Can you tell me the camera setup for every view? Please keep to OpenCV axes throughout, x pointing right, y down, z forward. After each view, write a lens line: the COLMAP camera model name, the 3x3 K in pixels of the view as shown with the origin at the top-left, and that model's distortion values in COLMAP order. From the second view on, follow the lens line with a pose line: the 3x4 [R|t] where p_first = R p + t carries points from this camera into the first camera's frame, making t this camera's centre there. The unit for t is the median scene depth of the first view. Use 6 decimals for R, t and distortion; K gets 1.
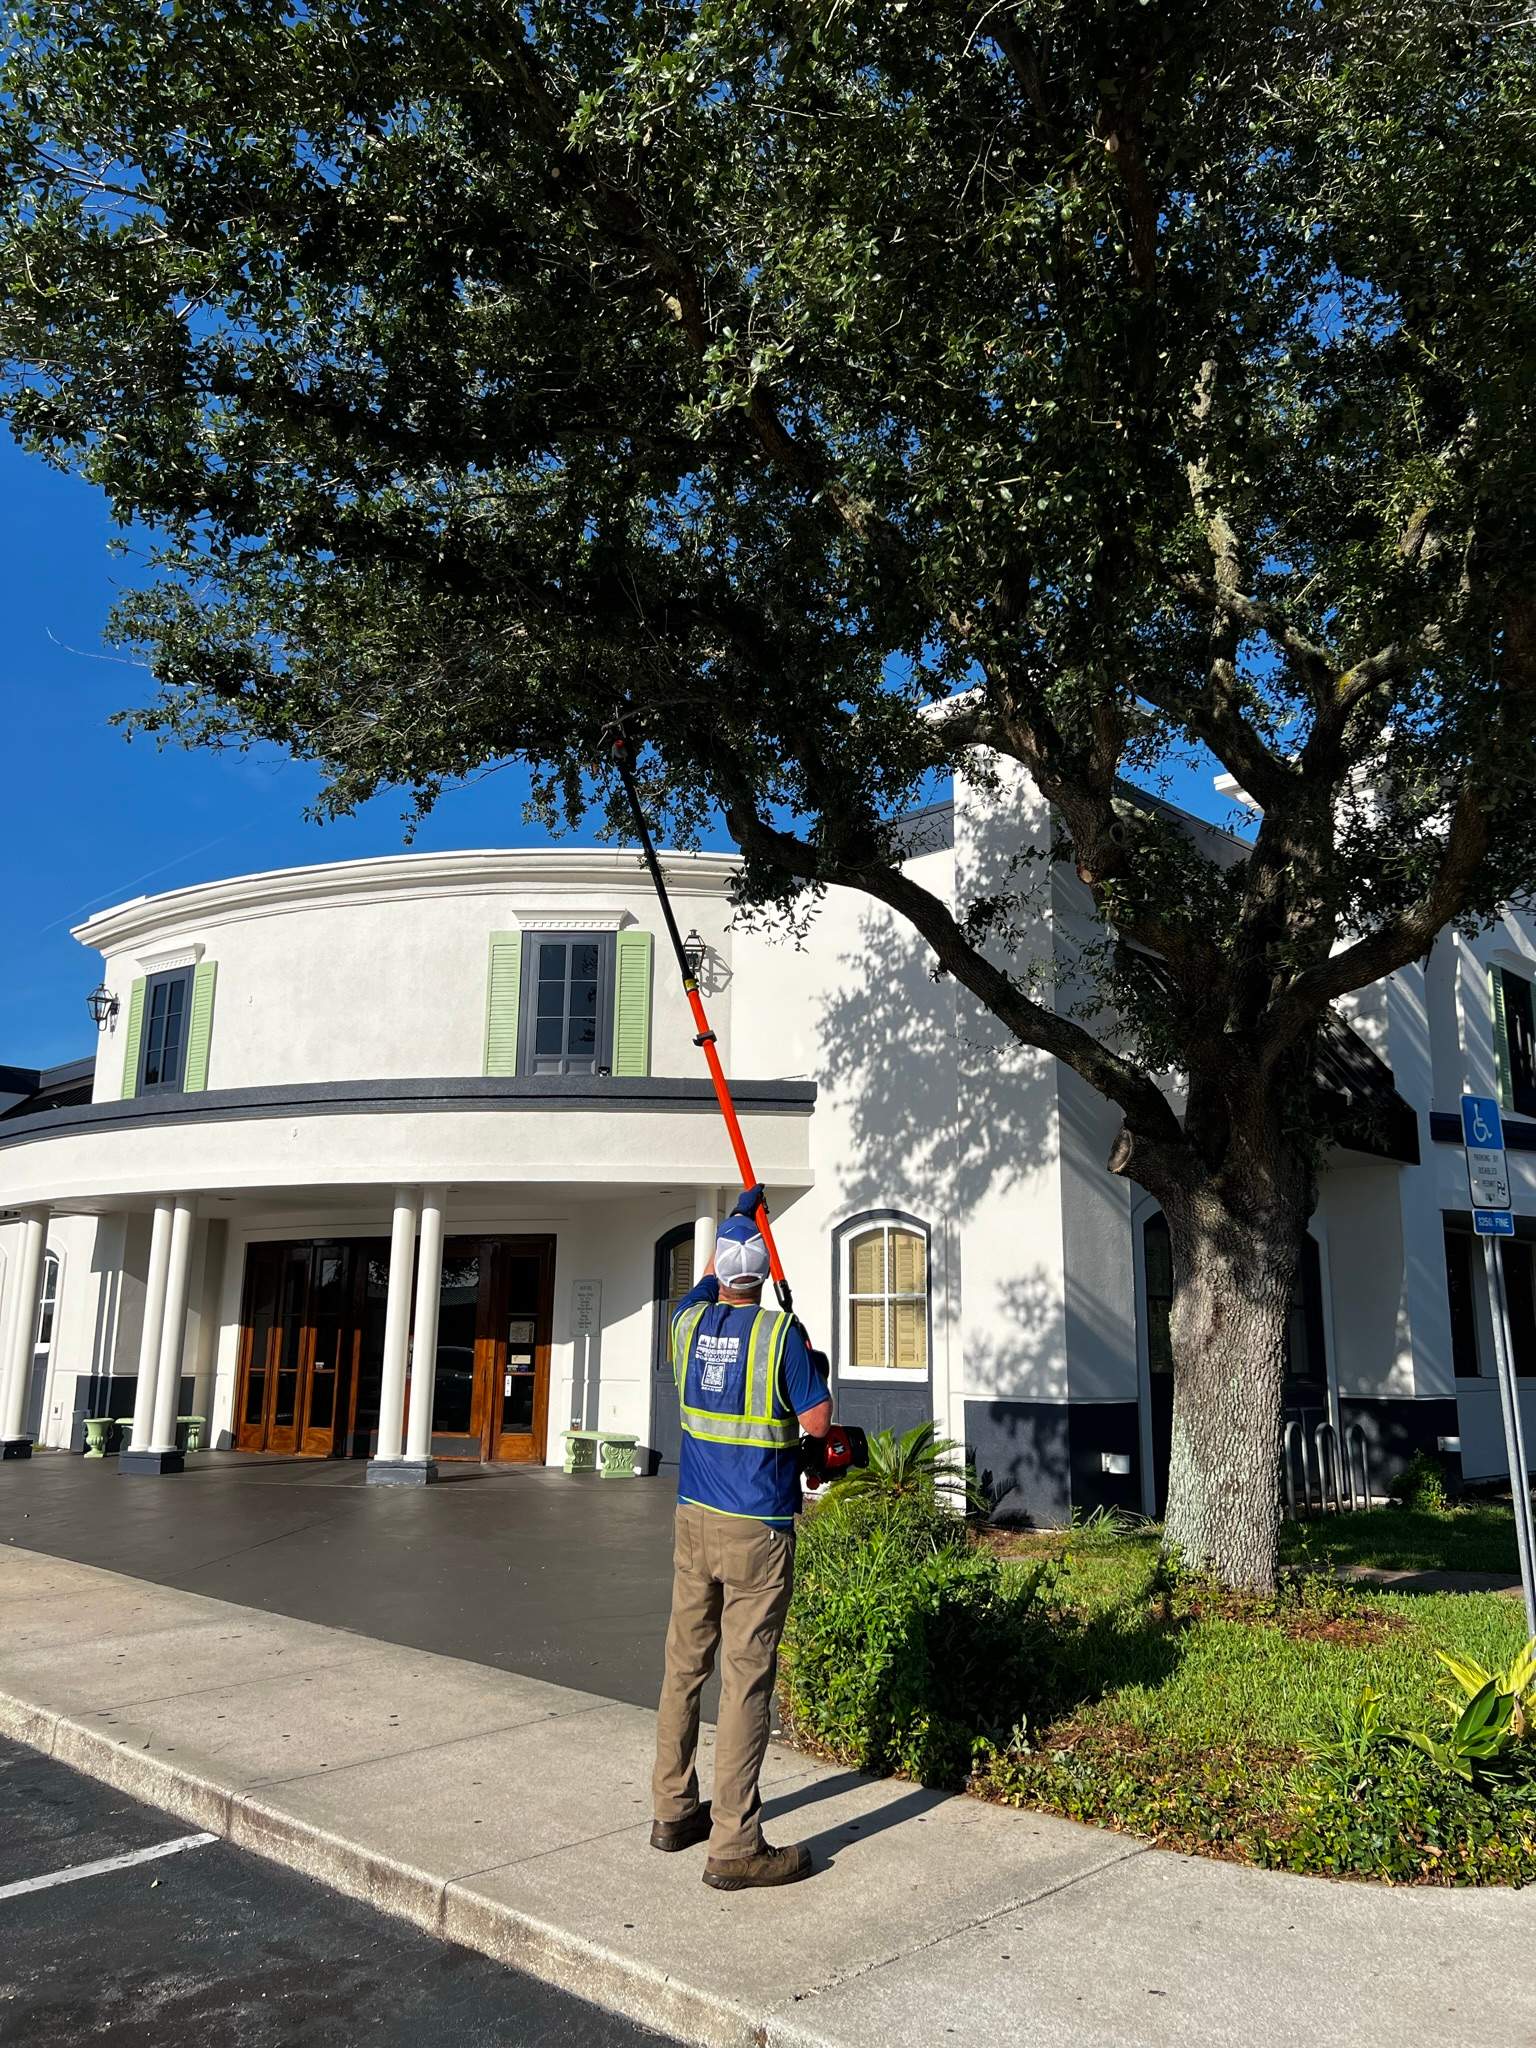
lens RADIAL K [[1519.4, 0, 768.0], [0, 1519.4, 1024.0], [0, 0, 1]] dist [0.058008, -0.062871]
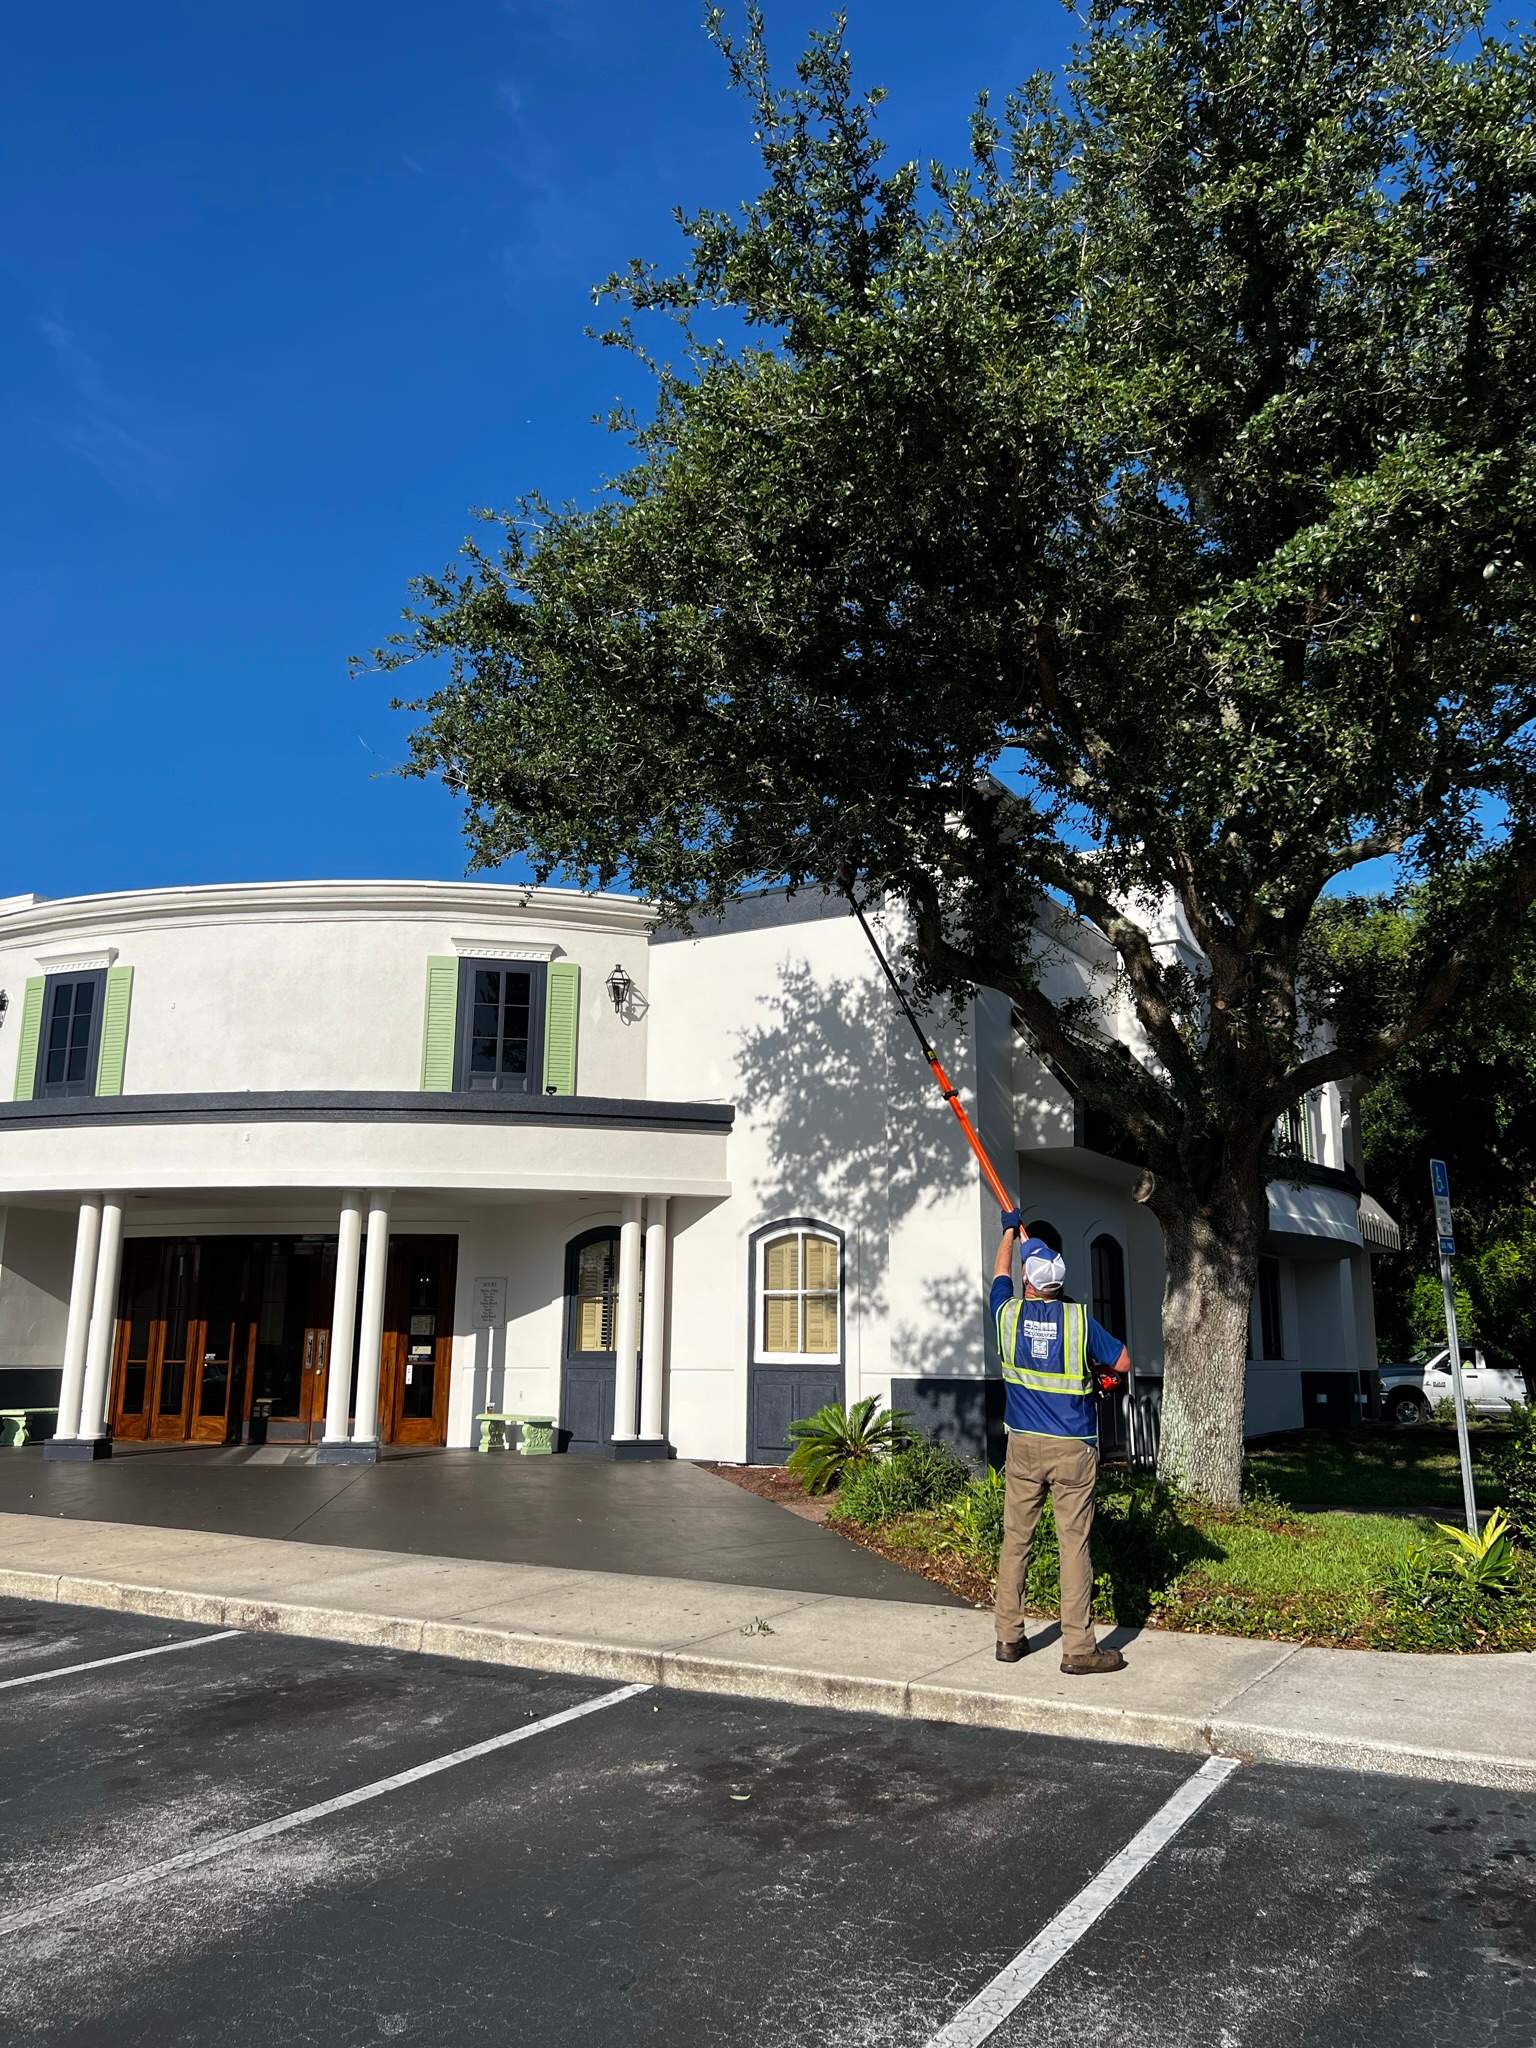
lens RADIAL K [[1519.4, 0, 768.0], [0, 1519.4, 1024.0], [0, 0, 1]] dist [0.058008, -0.062871]
pose [[0.972027, 0.044401, 0.230634, -0.219836], [-0.045066, 0.998981, -0.002386, -0.023110], [-0.230505, -0.008075, 0.973038, -0.128981]]
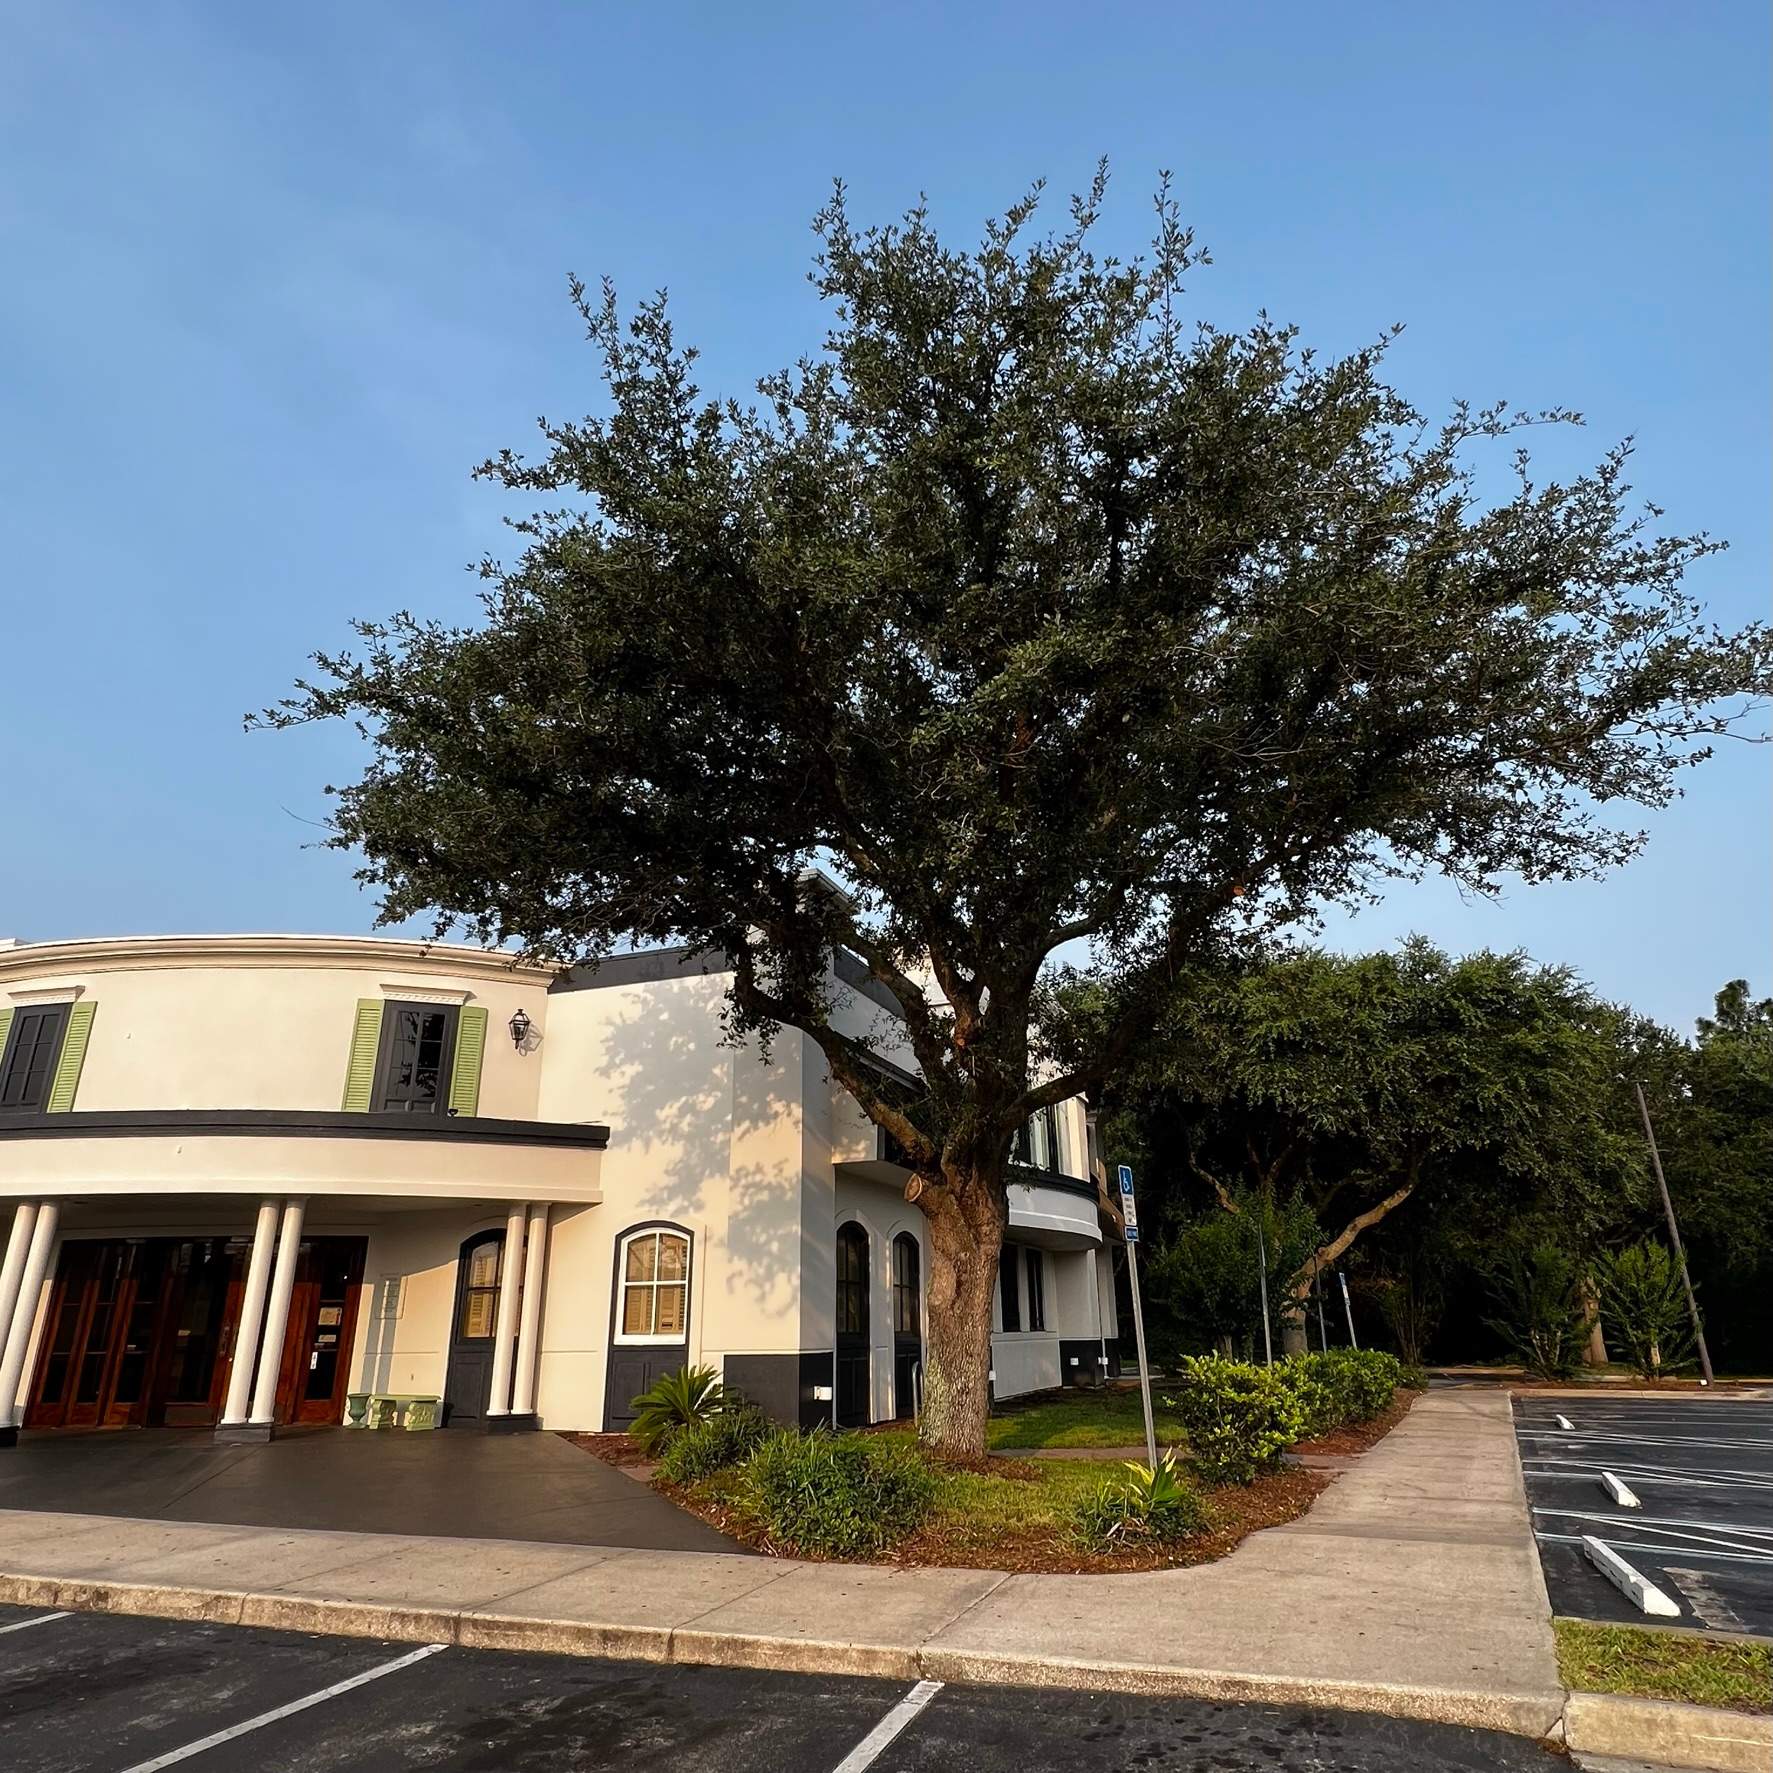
lens RADIAL K [[1159.7, 0, 873.8], [0, 1159.7, 883.4], [0, 0, 1]] dist [-0.006233, 0.006882]
pose [[0.919579, 0.119668, 0.374238, -0.179779], [-0.059182, 0.983809, -0.169165, -0.017052], [-0.388422, 0.133412, 0.911773, -0.115618]]
